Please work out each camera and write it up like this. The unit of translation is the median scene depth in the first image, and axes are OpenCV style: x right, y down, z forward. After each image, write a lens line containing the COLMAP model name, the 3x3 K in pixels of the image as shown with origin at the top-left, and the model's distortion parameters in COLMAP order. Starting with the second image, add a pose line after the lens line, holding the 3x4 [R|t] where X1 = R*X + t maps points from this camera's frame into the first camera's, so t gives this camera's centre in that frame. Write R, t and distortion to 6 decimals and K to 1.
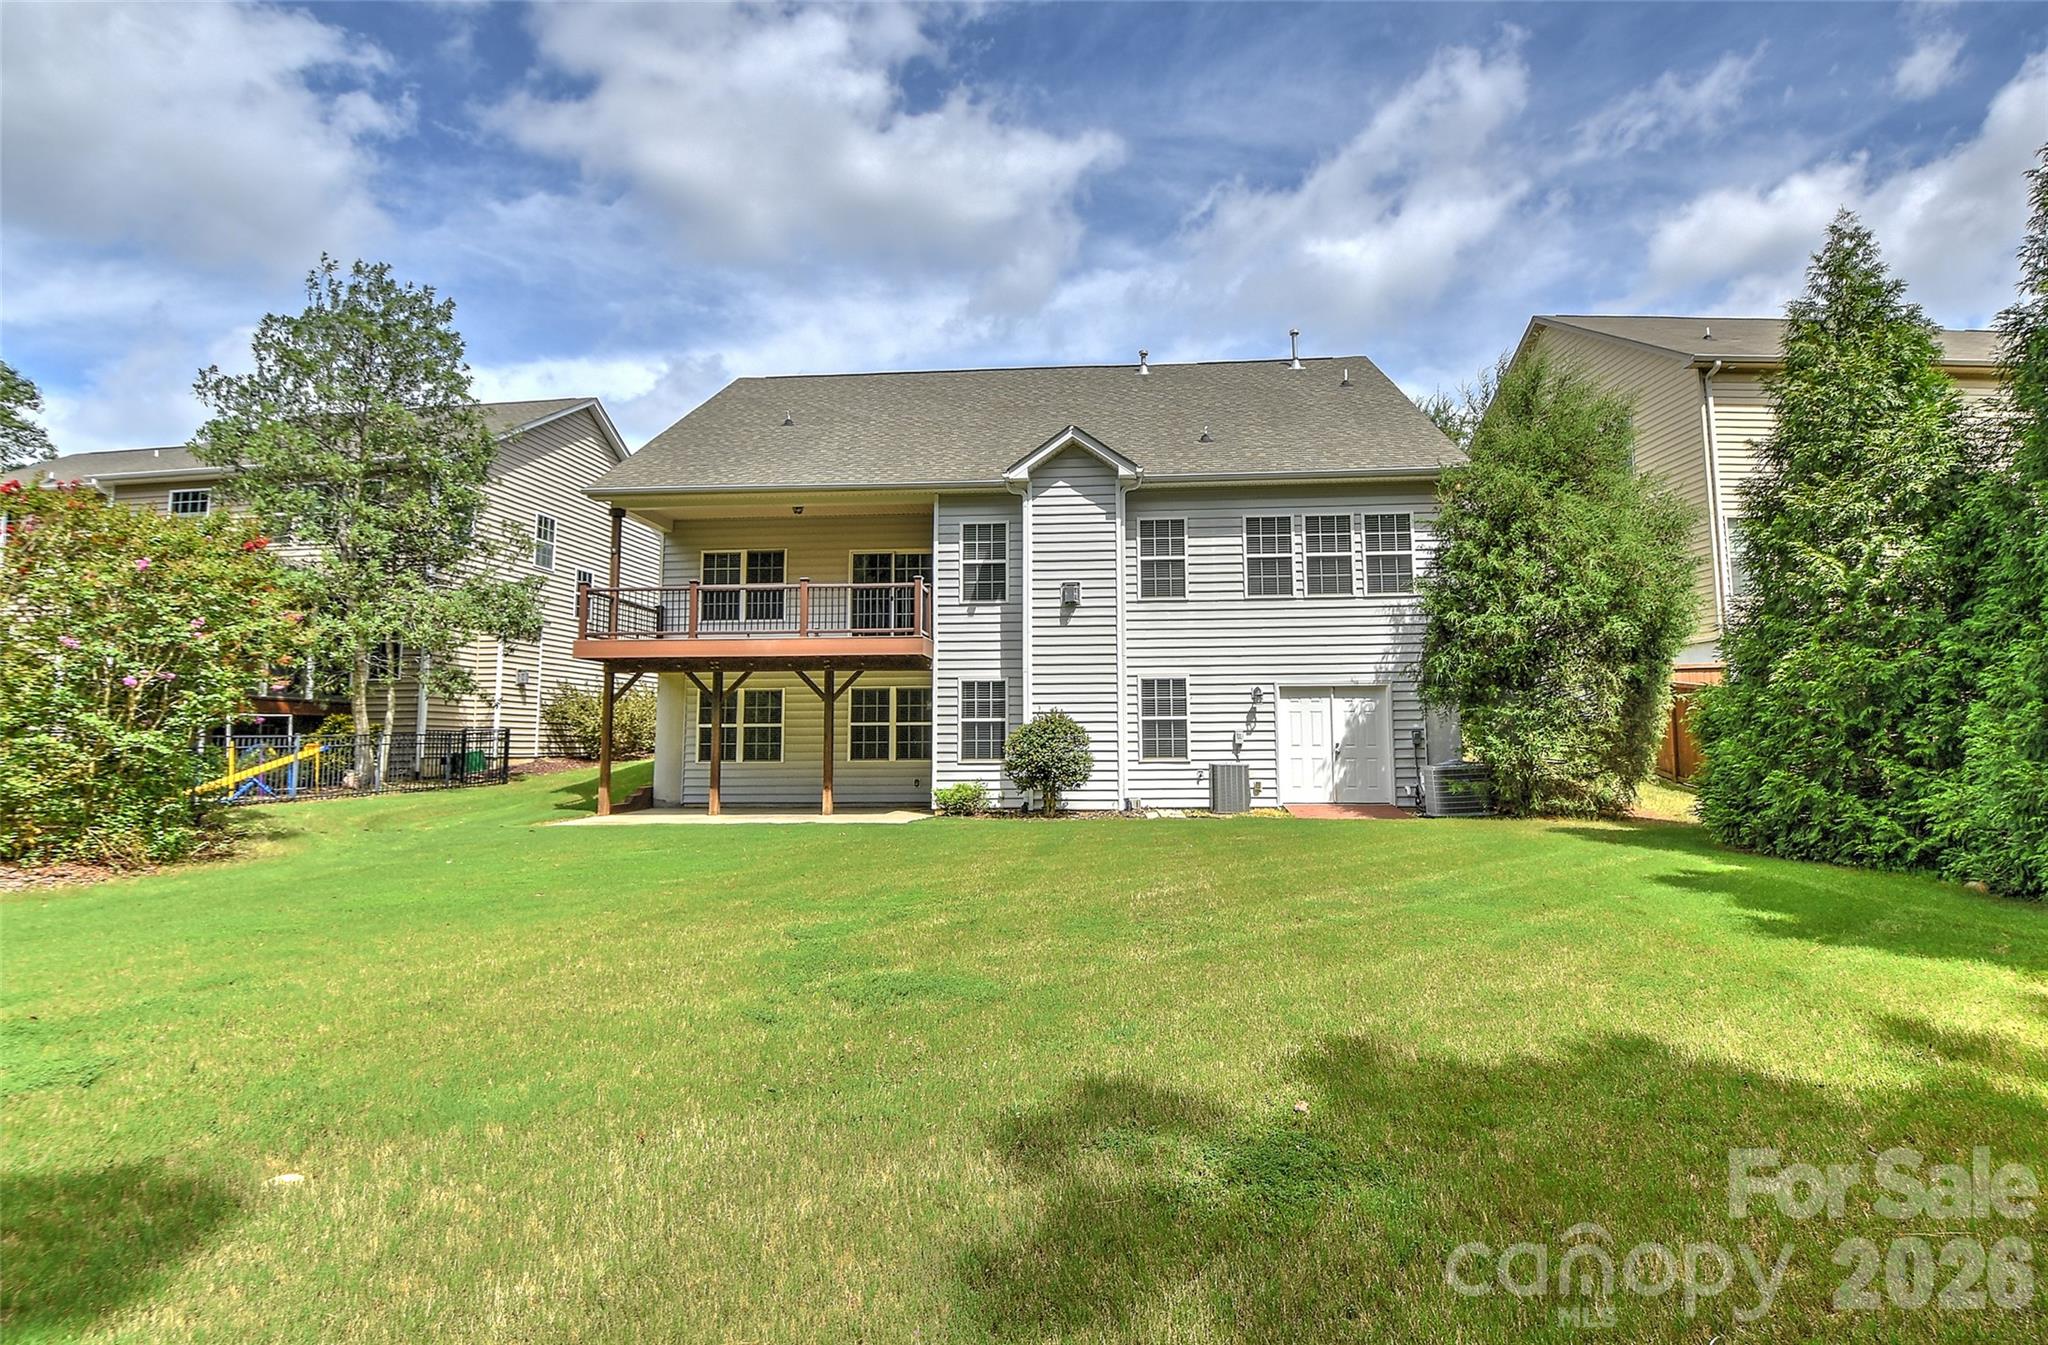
lens RADIAL K [[992.0, 0, 1023.2], [0, 992.0, 671.1], [0, 0, 1]] dist [-0.013291, -0.000717]
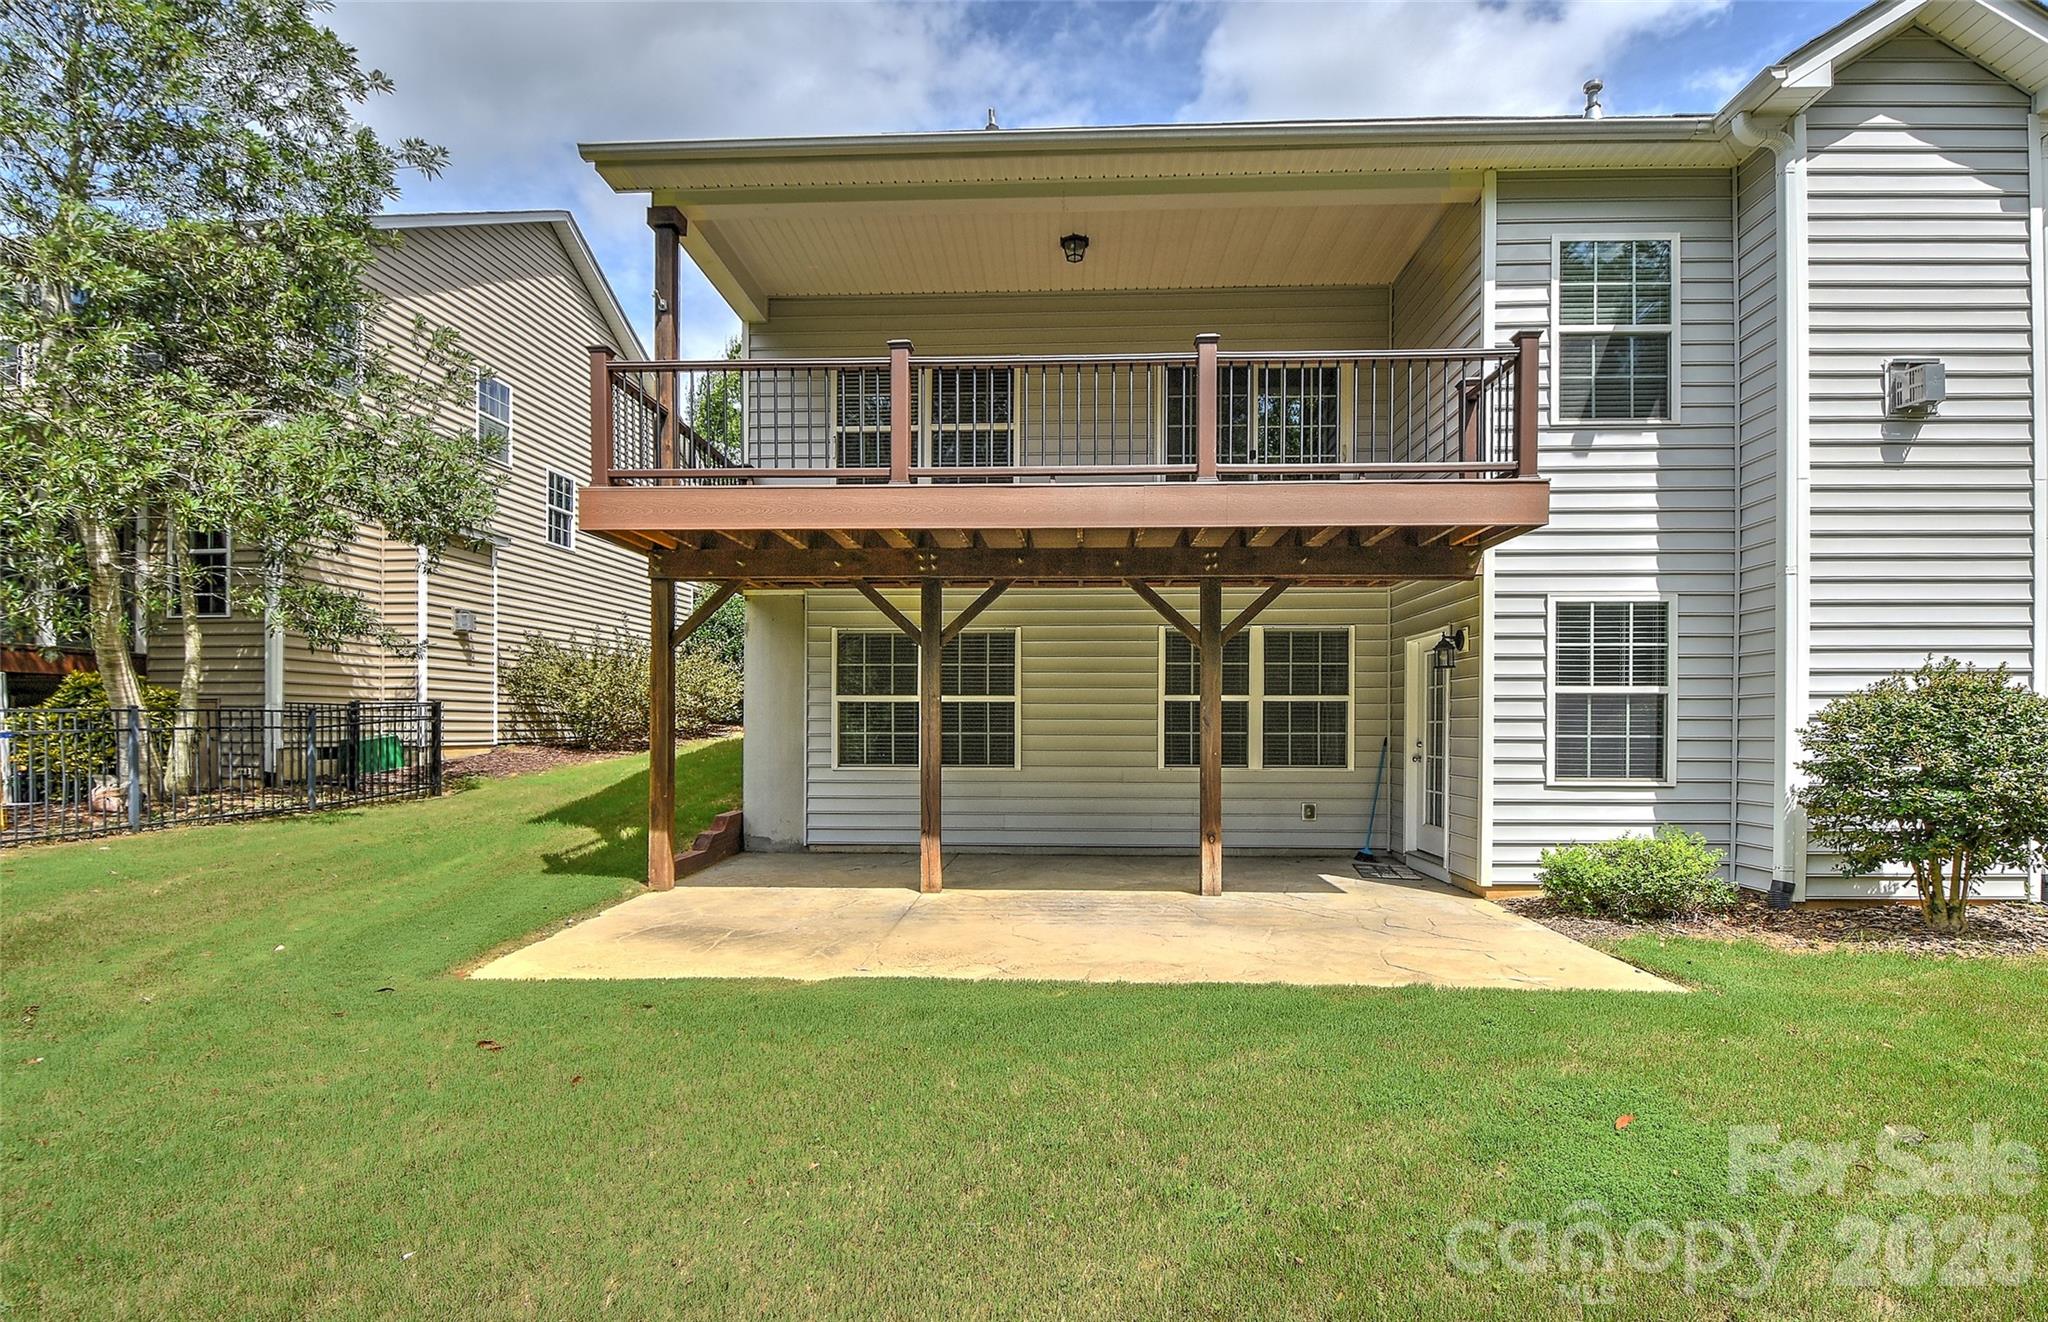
lens RADIAL K [[681.9, 0, 911.0], [0, 681.9, 704.9], [0, 0, 1]] dist [0.006790, 0.000010]
pose [[0.991564, 0.010237, 0.129210, -0.386660], [-0.017065, 0.998509, 0.051848, 0.045022], [-0.128487, -0.053616, 0.990261, 0.731659]]
